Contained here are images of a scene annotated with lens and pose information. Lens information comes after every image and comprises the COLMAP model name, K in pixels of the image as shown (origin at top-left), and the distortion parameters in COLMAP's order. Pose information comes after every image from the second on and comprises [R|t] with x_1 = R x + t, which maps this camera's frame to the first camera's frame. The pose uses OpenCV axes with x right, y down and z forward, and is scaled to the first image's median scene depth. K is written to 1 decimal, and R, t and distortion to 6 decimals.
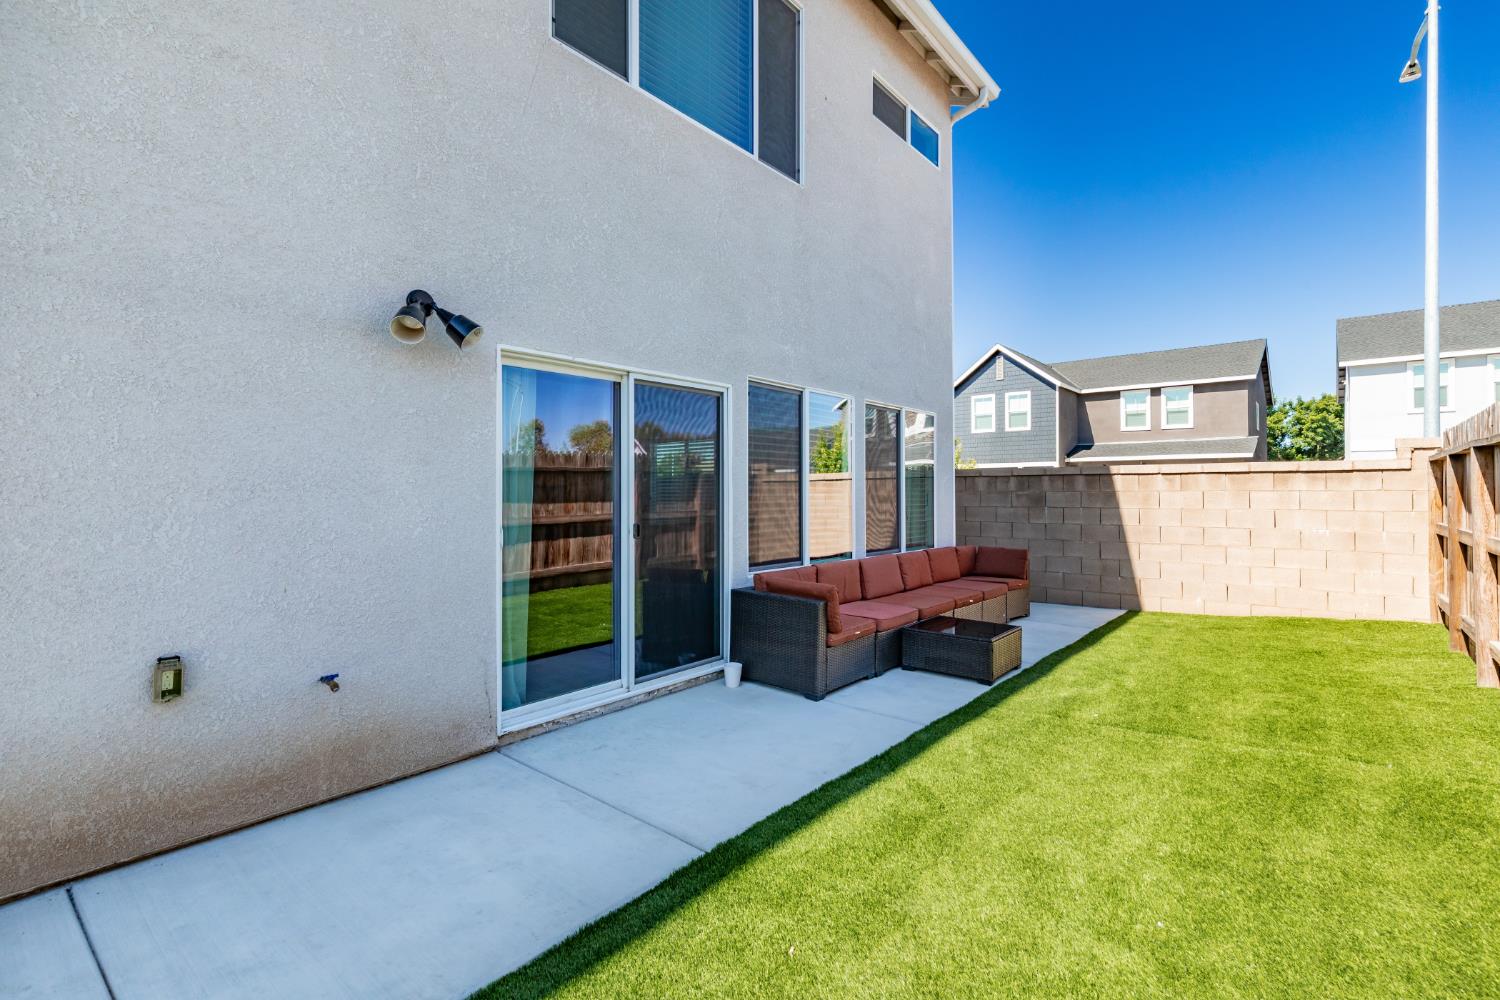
lens RADIAL K [[669.4, 0, 748.1], [0, 669.4, 496.1], [0, 0, 1]] dist [-0.001611, 0.005276]
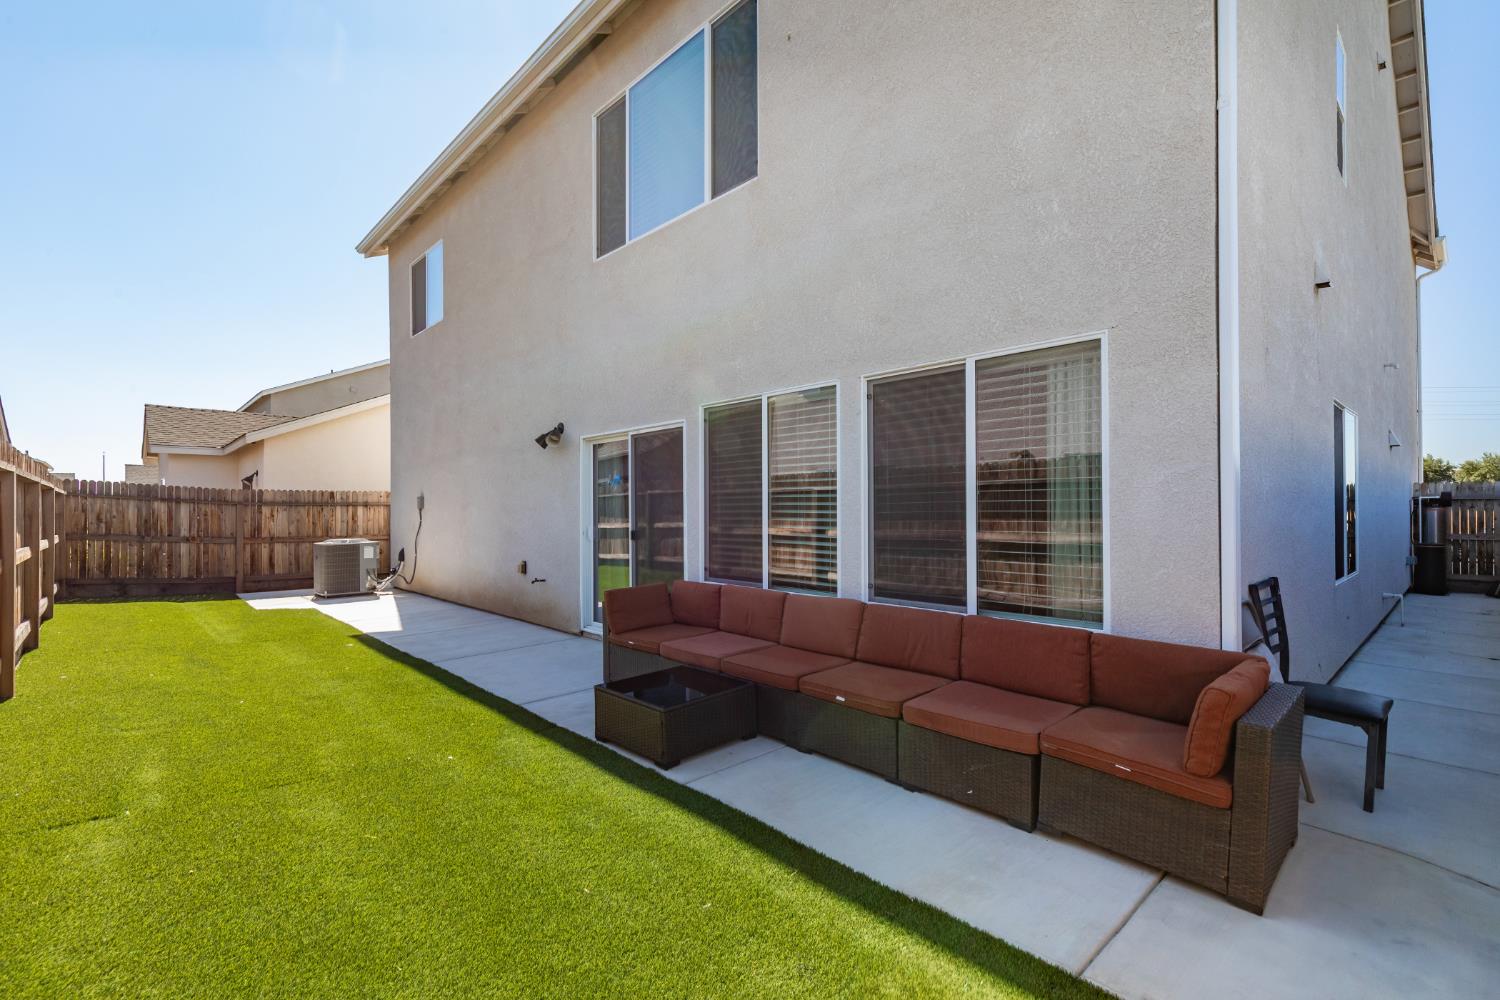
lens RADIAL K [[663.2, 0, 746.1], [0, 663.2, 507.5], [0, 0, 1]] dist [-0.000750, 0.000411]
pose [[-0.101831, -0.005547, -0.994786, 0.207682], [0.003764, 0.999975, -0.005961, -0.000260], [0.994795, -0.004352, -0.101808, 0.225803]]
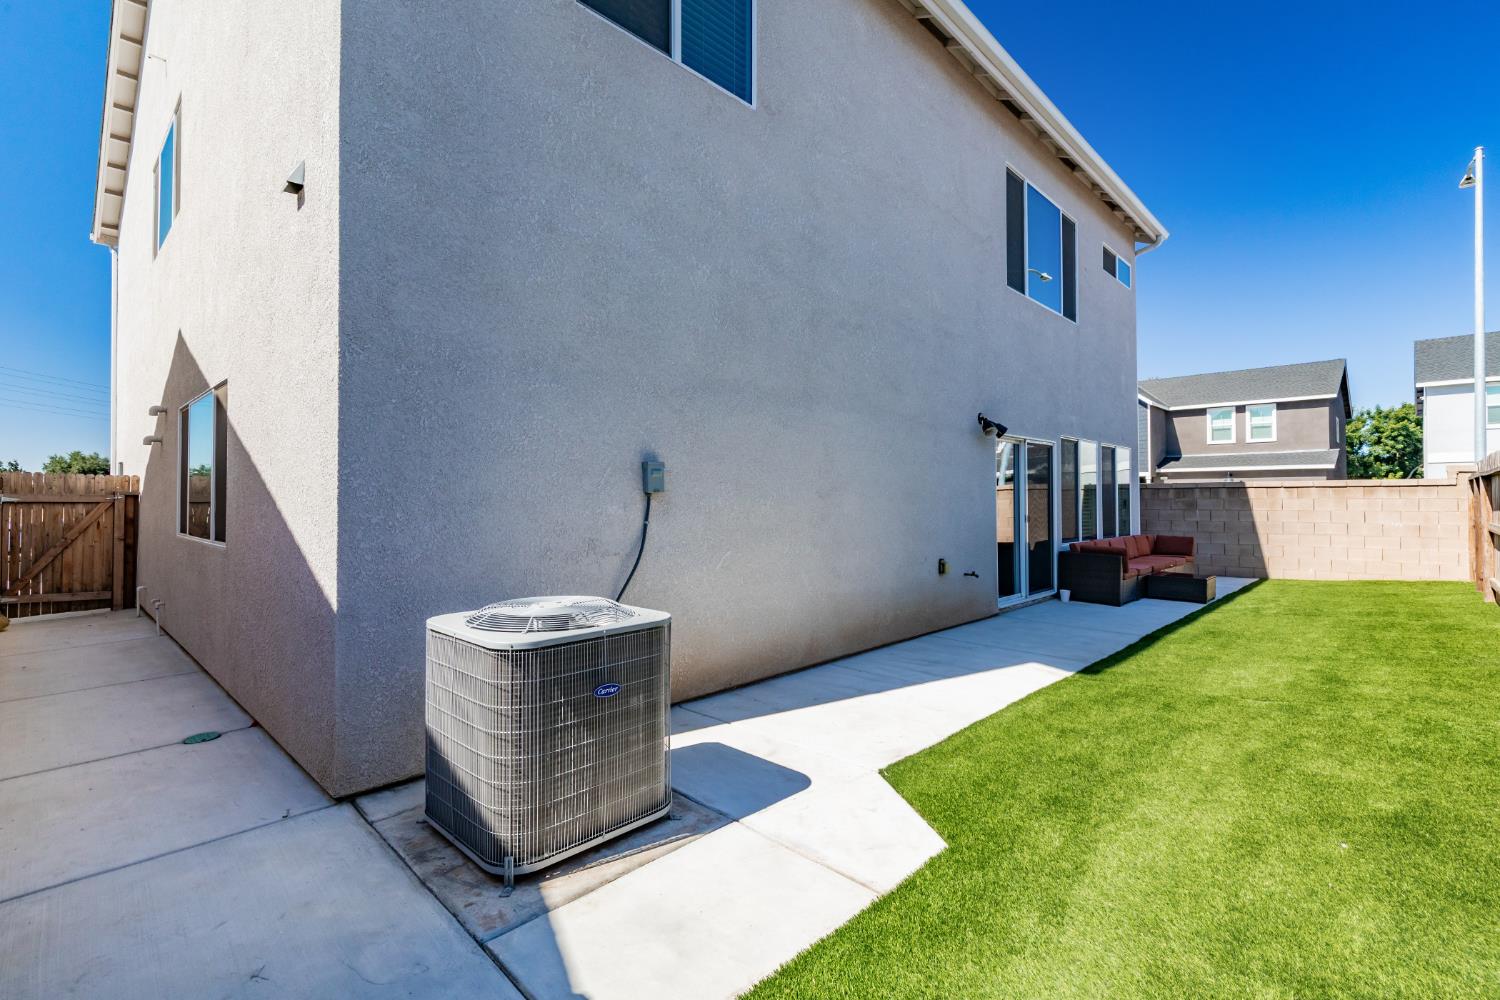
lens RADIAL K [[669.4, 0, 748.1], [0, 669.4, 496.1], [0, 0, 1]] dist [-0.001611, 0.005276]
pose [[0.997856, 0.000837, -0.065439, -0.136715], [-0.001522, 0.999945, -0.010425, 0.001090], [0.065427, 0.010502, 0.997802, -0.163919]]
